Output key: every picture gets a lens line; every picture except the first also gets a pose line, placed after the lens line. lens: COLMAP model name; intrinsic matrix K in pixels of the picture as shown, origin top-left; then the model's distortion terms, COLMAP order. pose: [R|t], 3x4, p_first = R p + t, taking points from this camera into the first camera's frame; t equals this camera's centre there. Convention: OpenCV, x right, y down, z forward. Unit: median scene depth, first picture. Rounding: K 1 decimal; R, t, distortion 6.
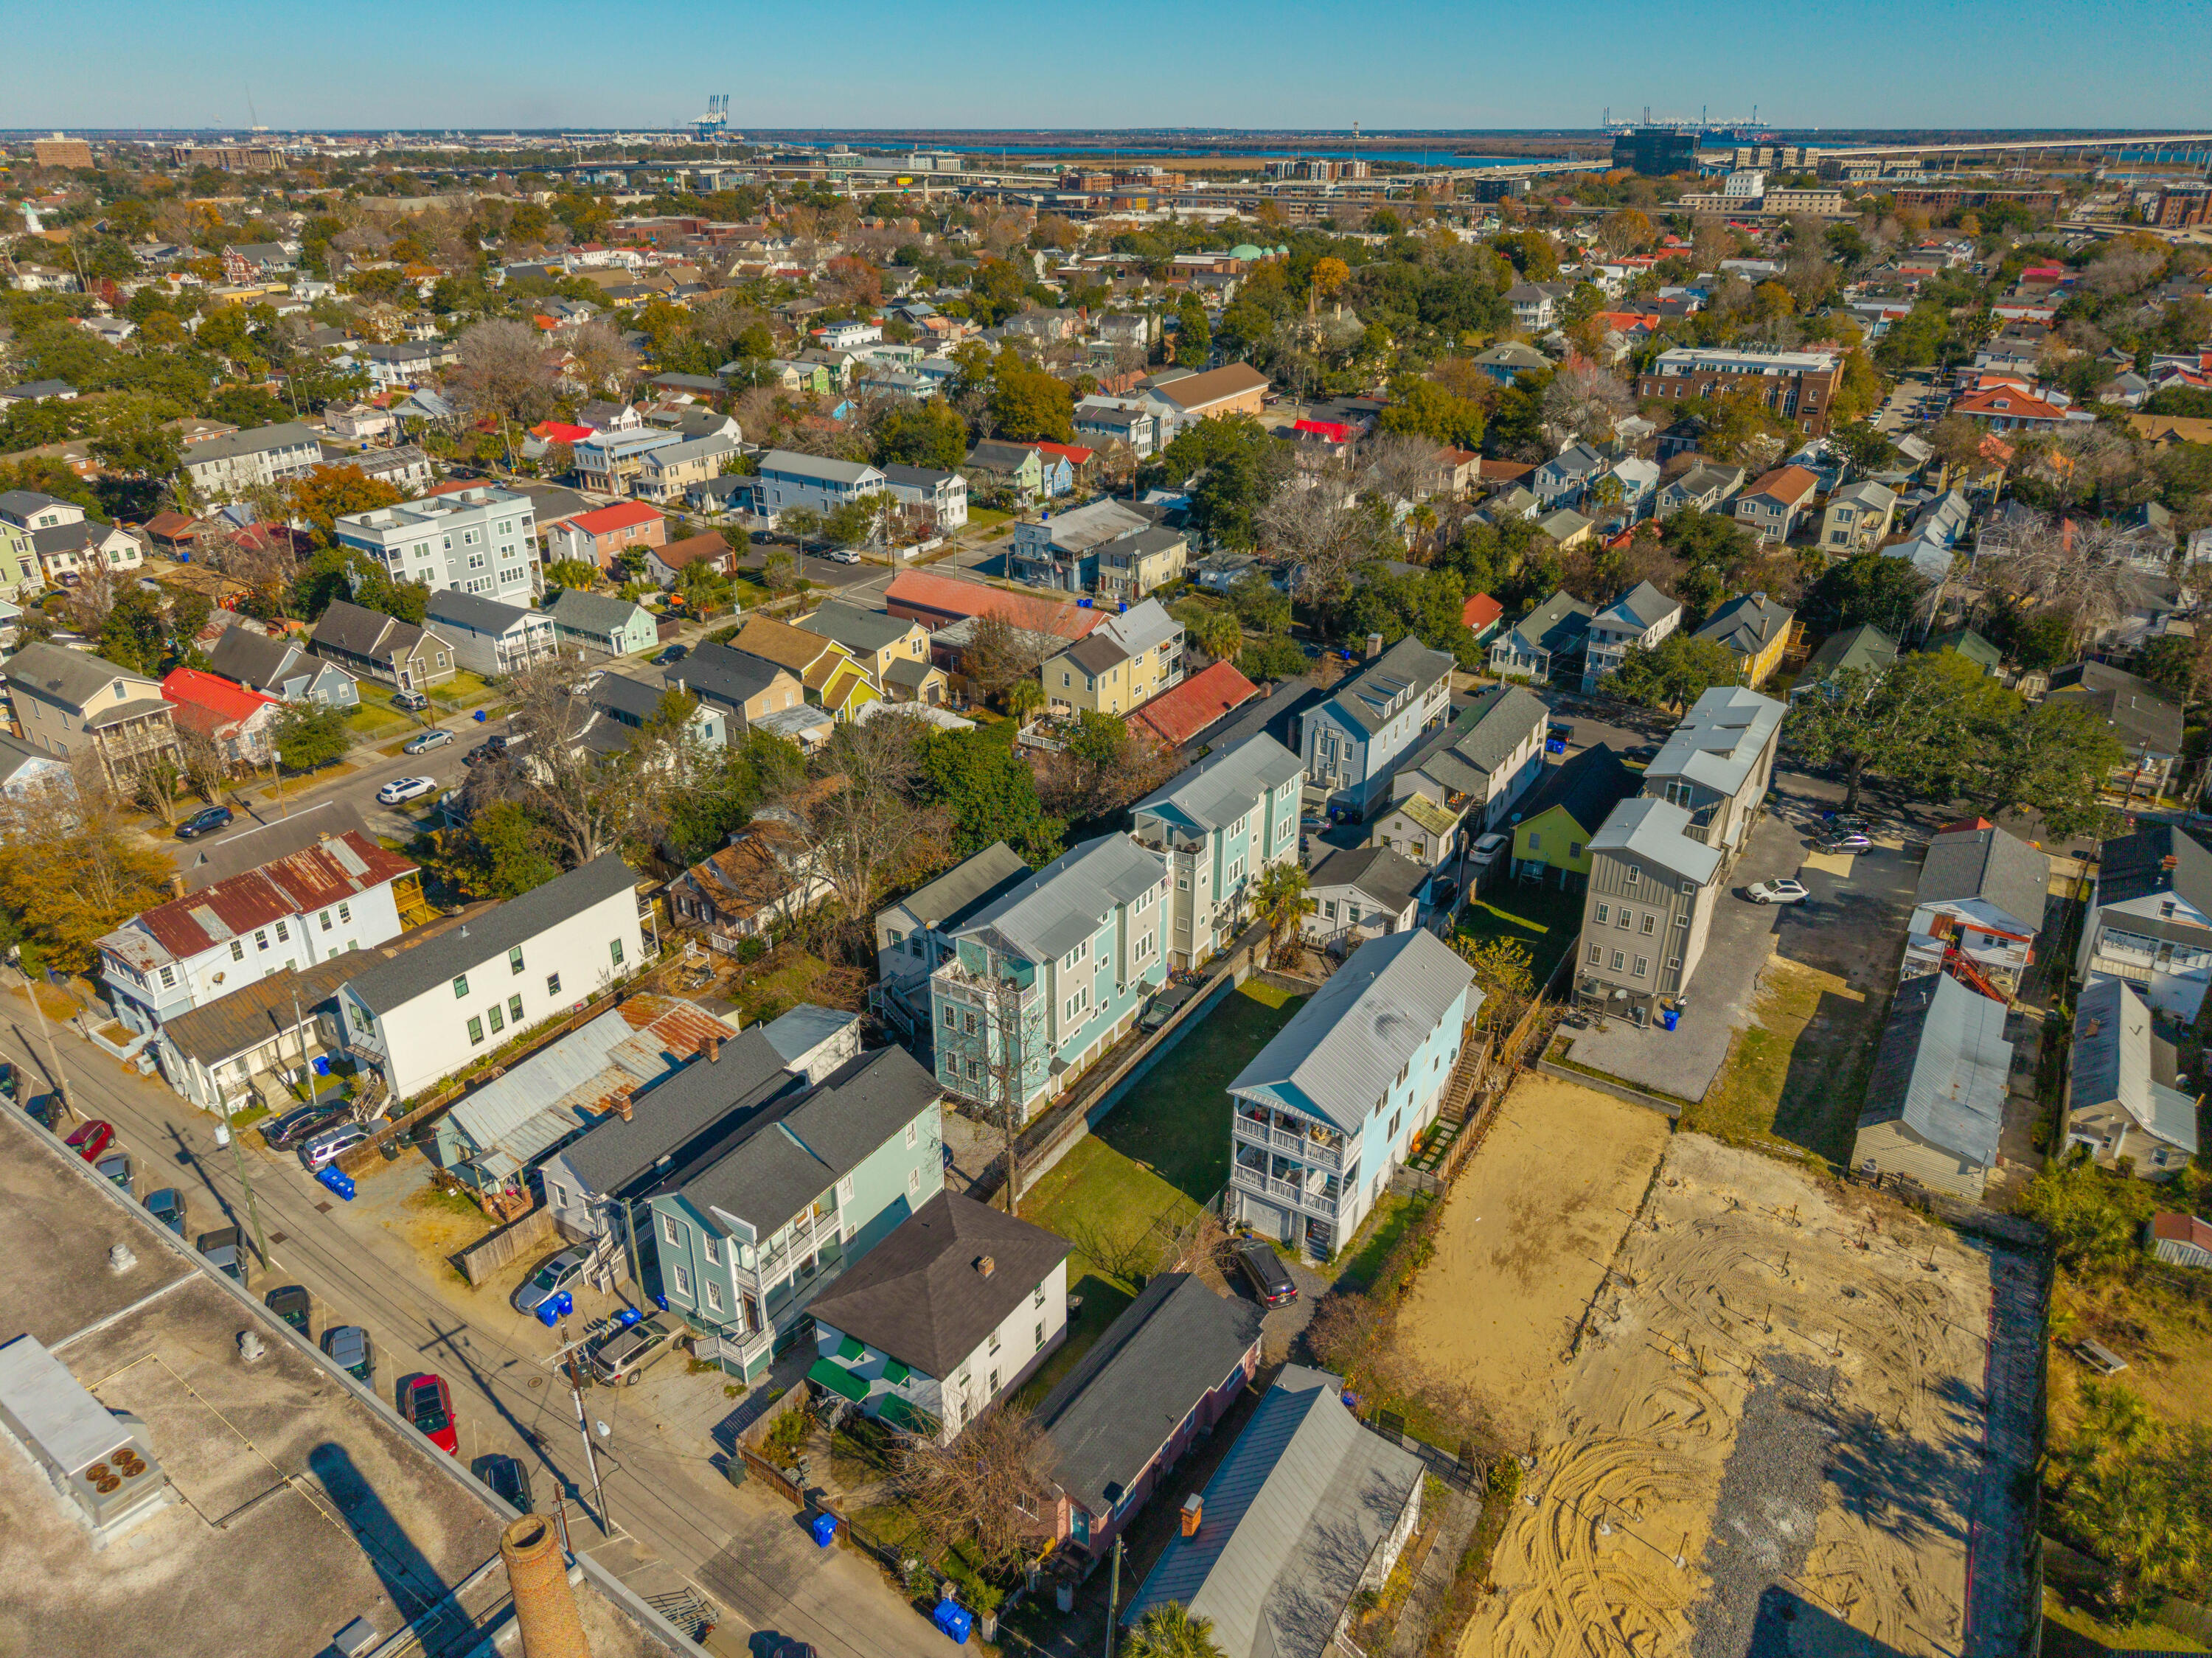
lens RADIAL K [[1492.2, 0, 1096.2], [0, 1492.2, 845.2], [0, 0, 1]] dist [0.026286, -0.027412]
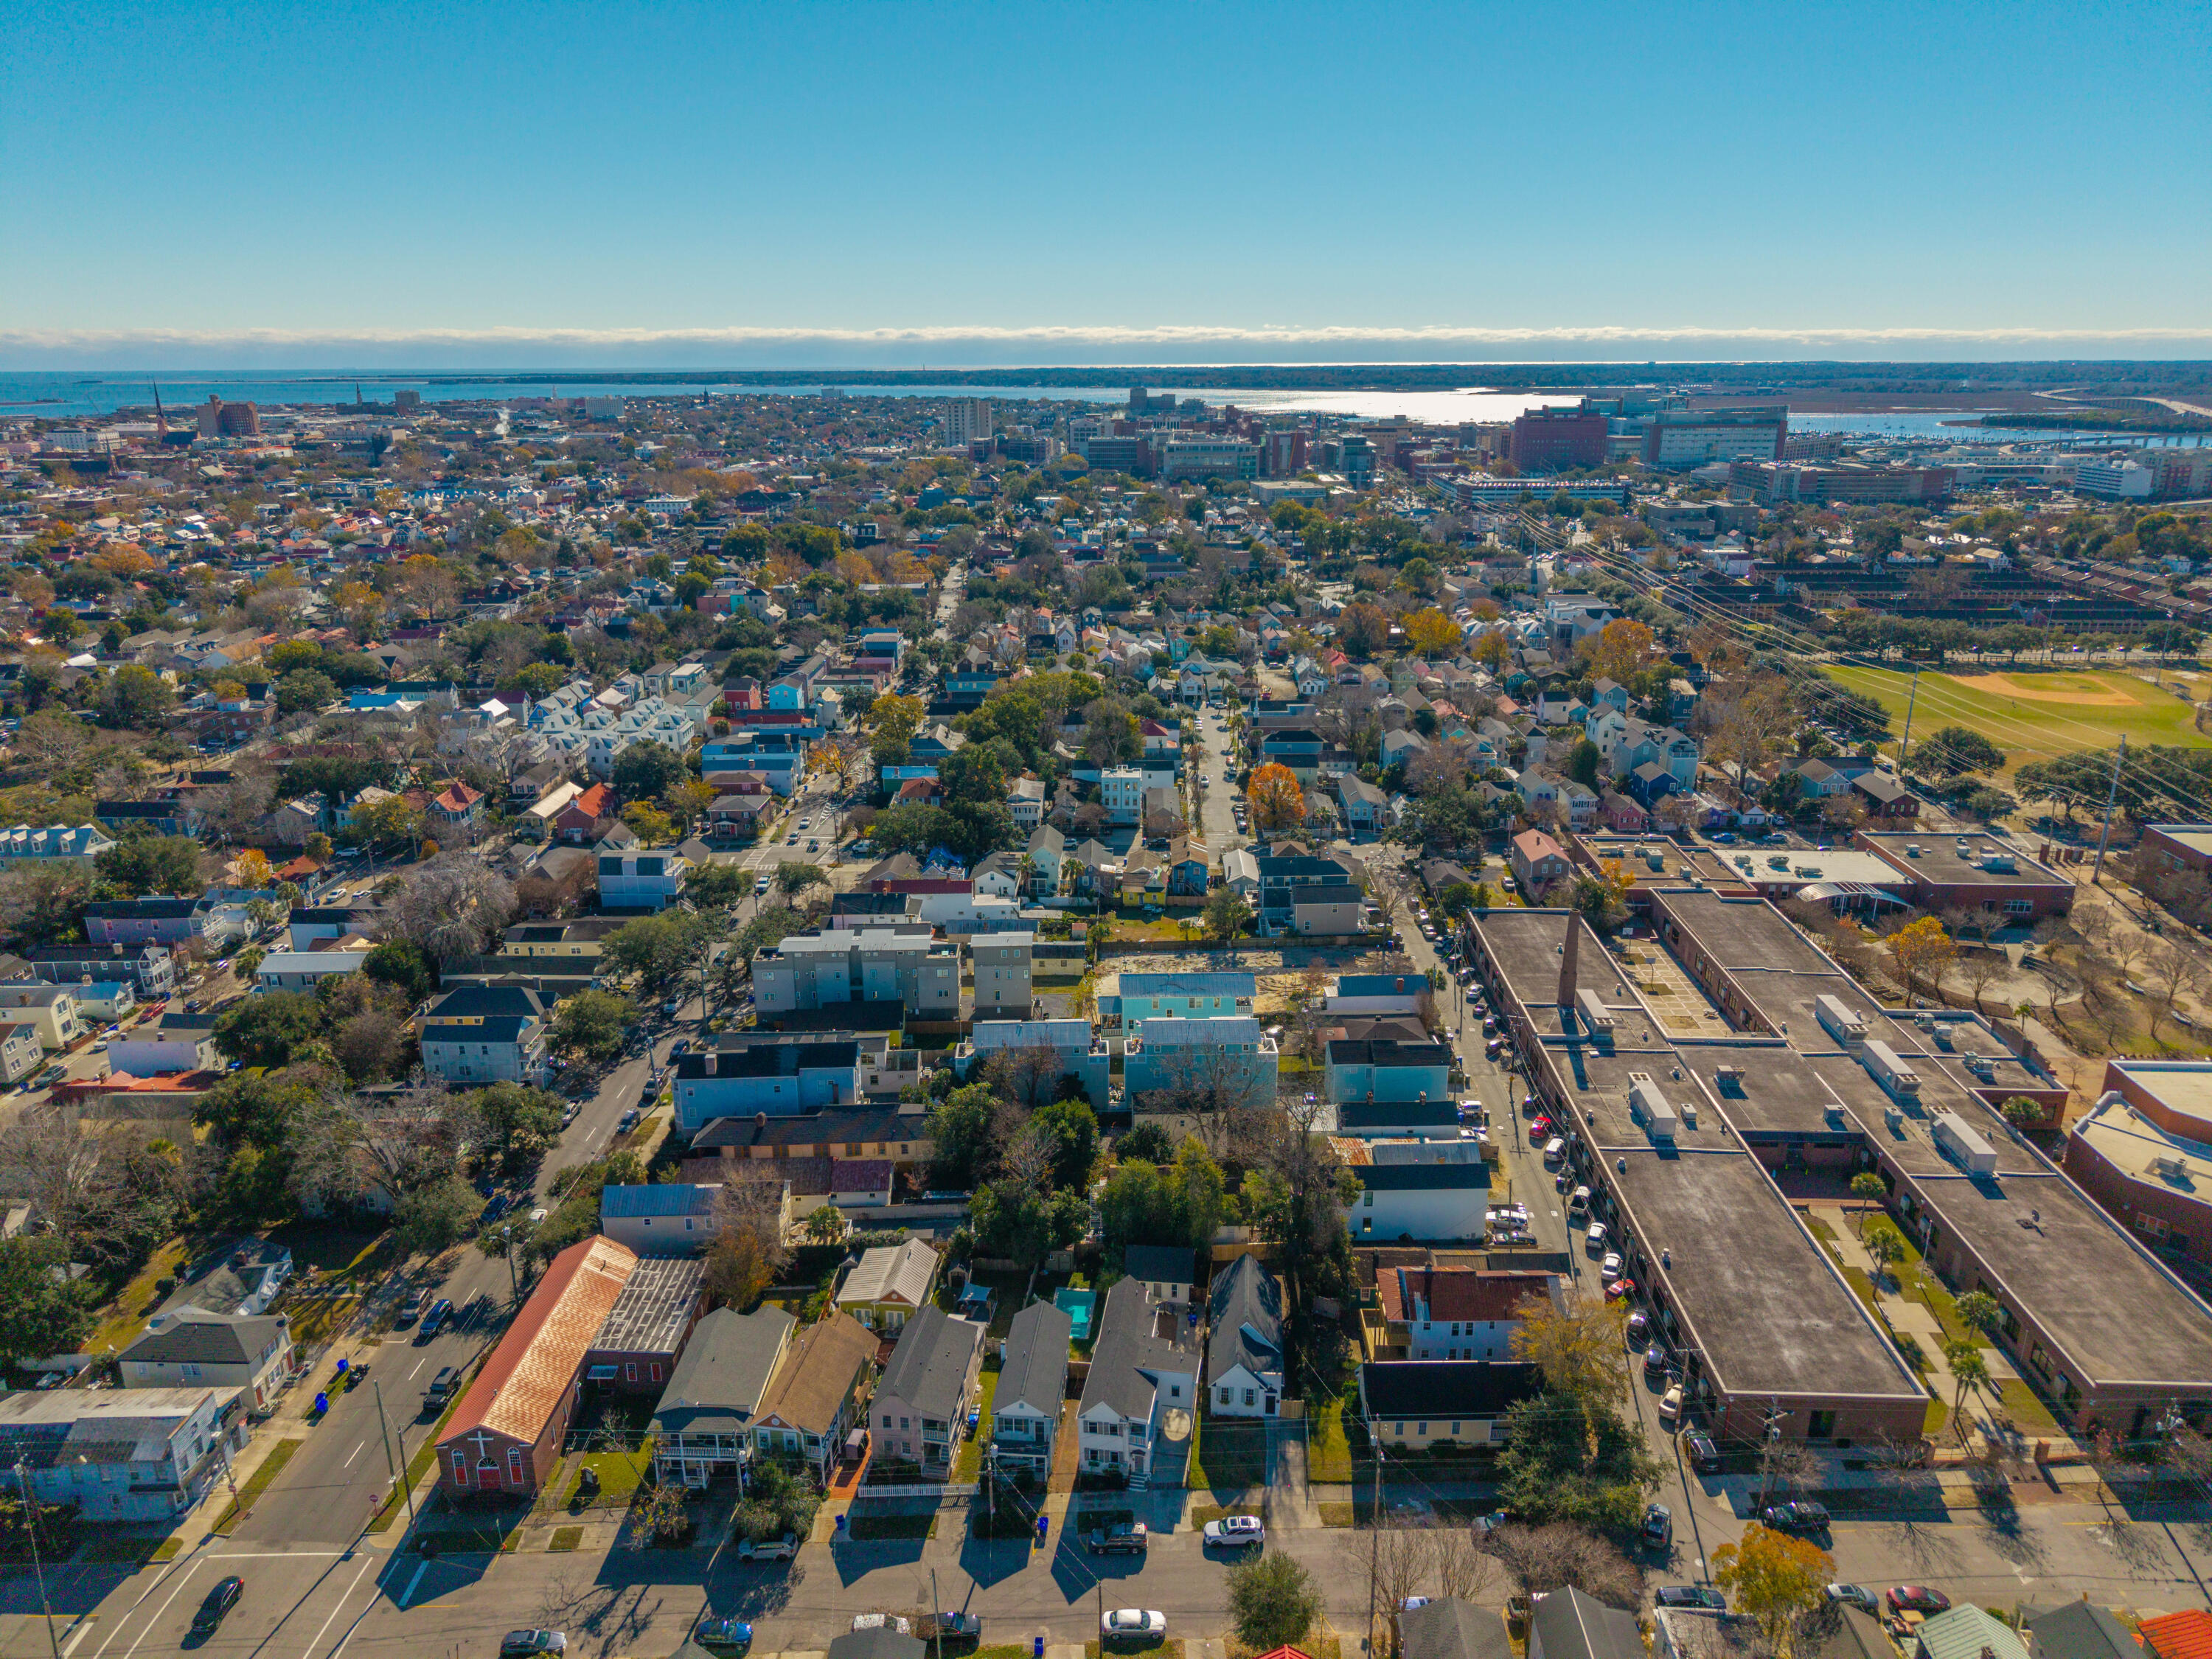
lens RADIAL K [[1492.4, 0, 1114.1], [0, 1492.4, 826.7], [0, 0, 1]] dist [0.026286, -0.027412]
pose [[-0.555794, -0.248968, 0.793163, -1.449297], [0.362328, 0.786163, 0.500665, -1.199631], [-0.748206, 0.565652, -0.346736, 1.576960]]
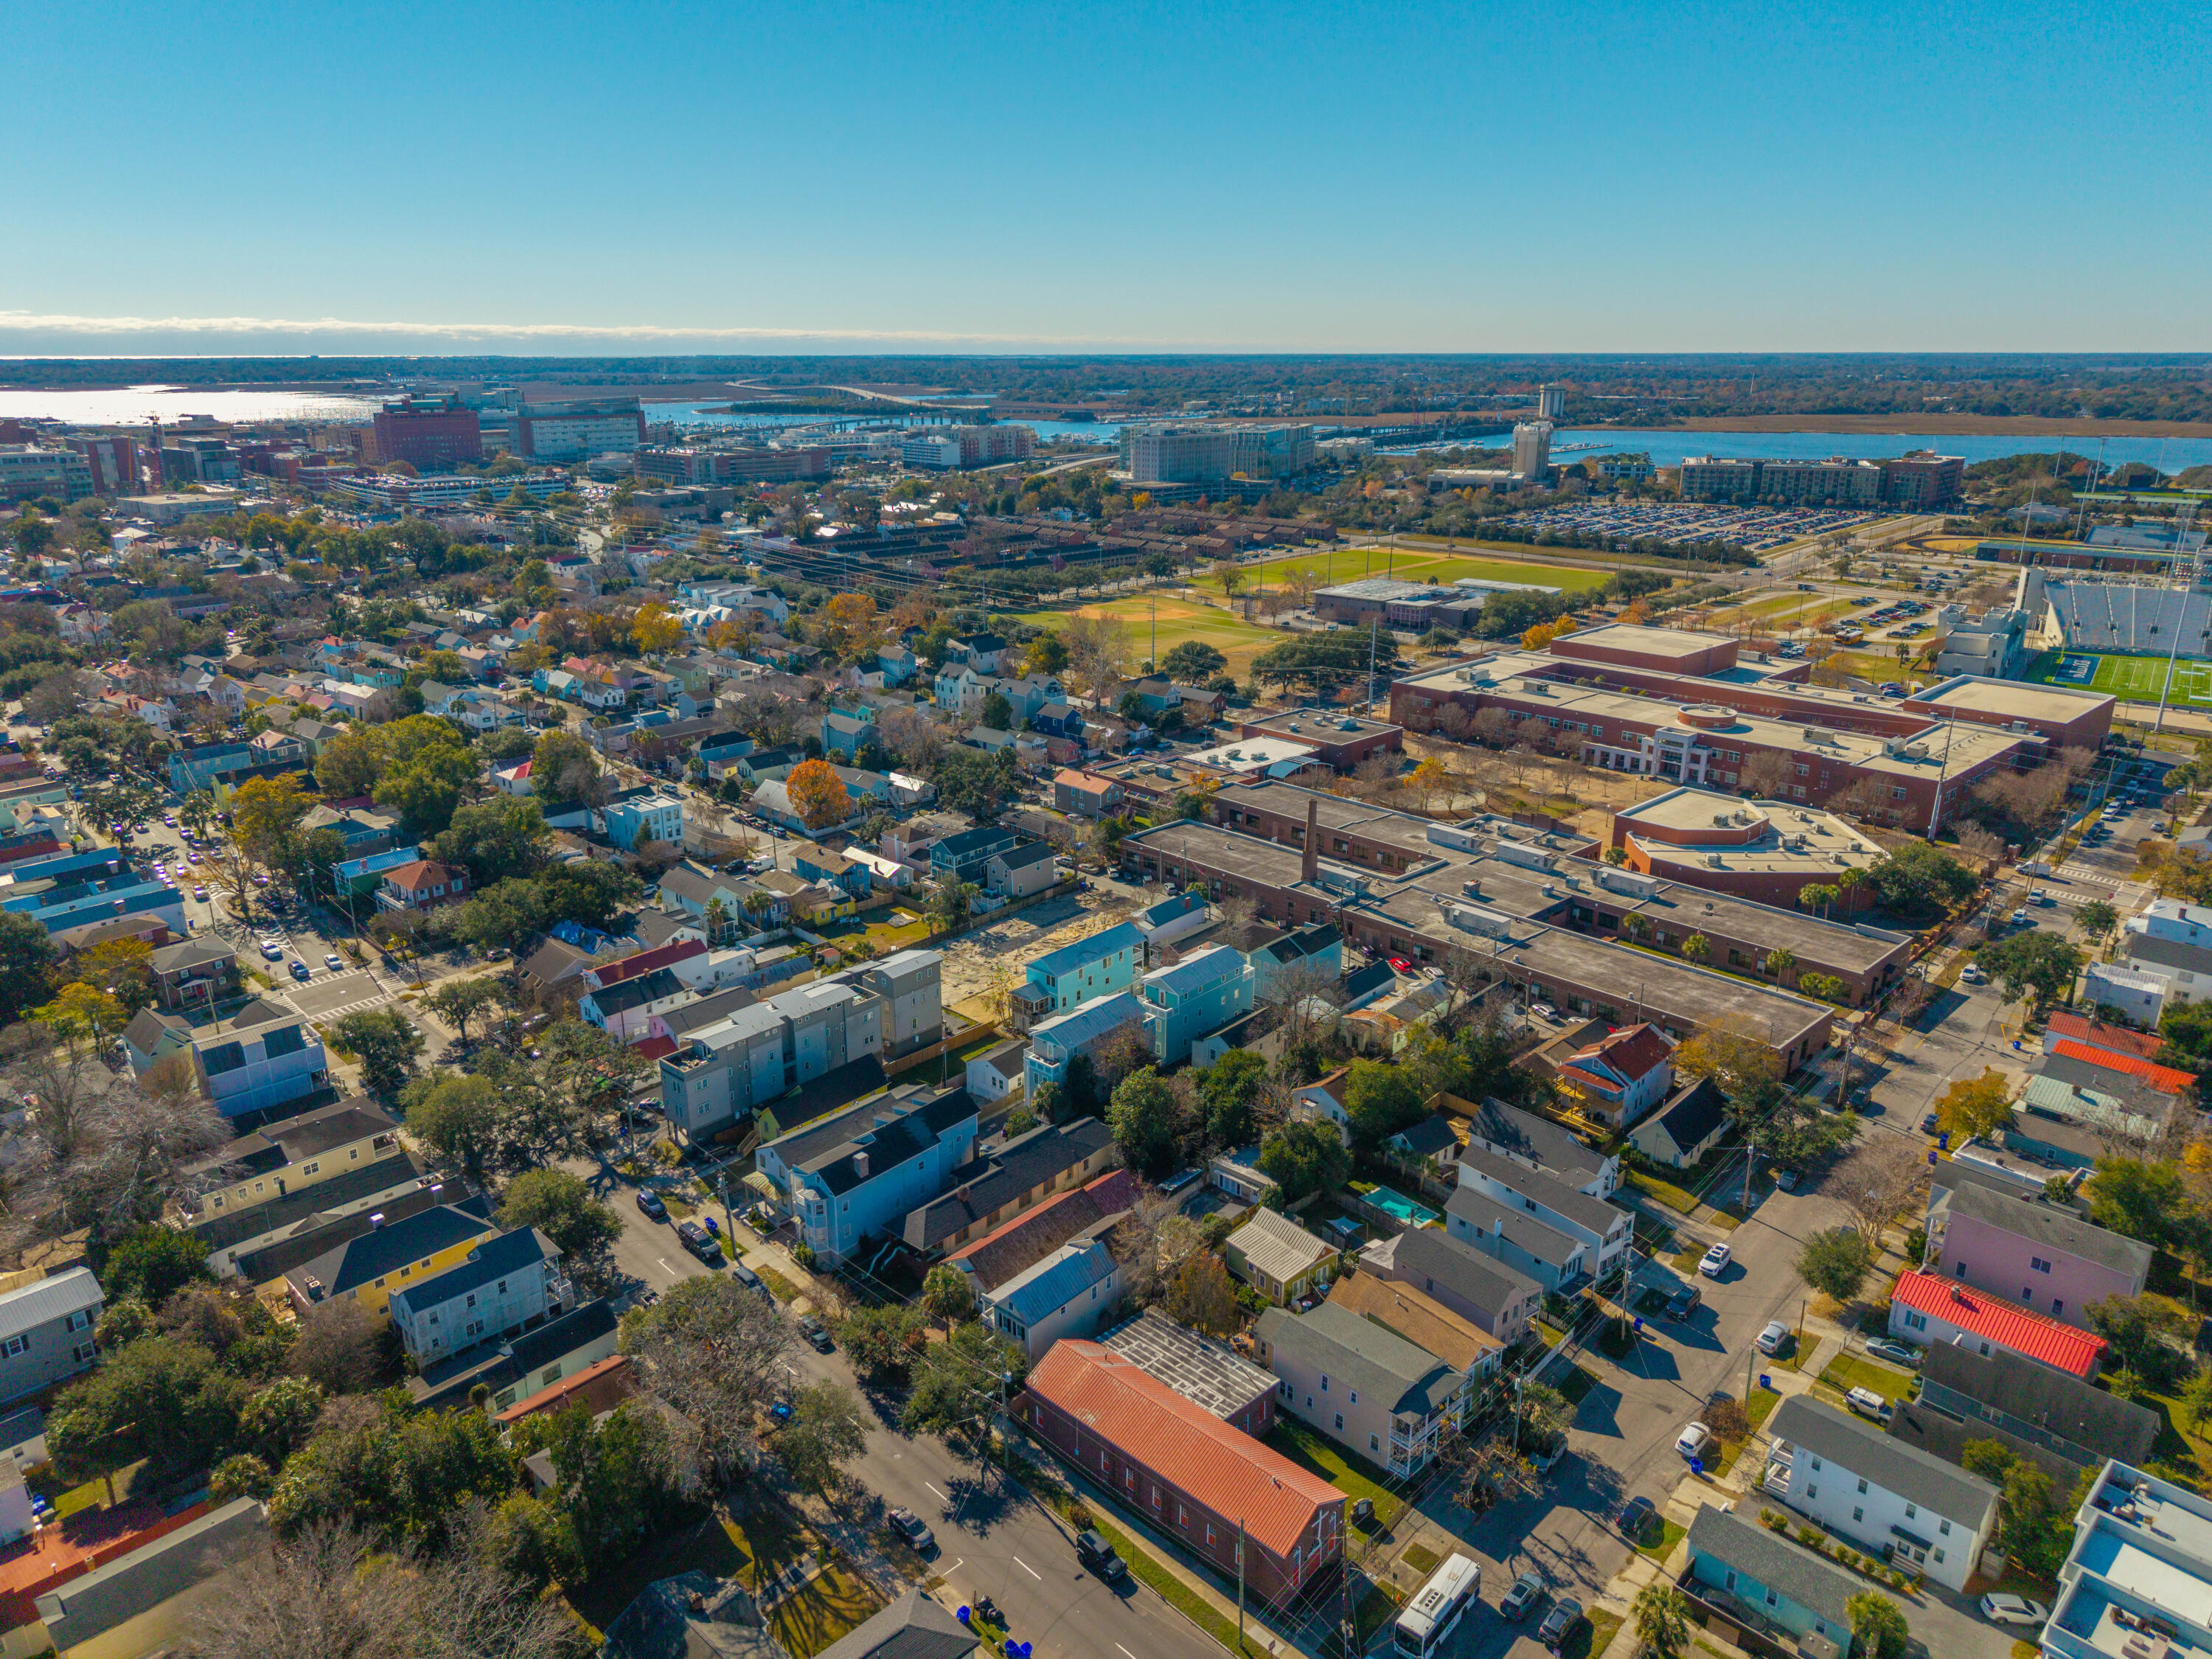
lens RADIAL K [[1492.4, 0, 1119.4], [0, 1492.4, 837.2], [0, 0, 1]] dist [0.026286, -0.027412]
pose [[-0.985567, -0.053957, 0.160456, -0.242565], [0.071965, 0.724392, 0.685621, -1.541563], [-0.153227, 0.687273, -0.710054, 2.333792]]
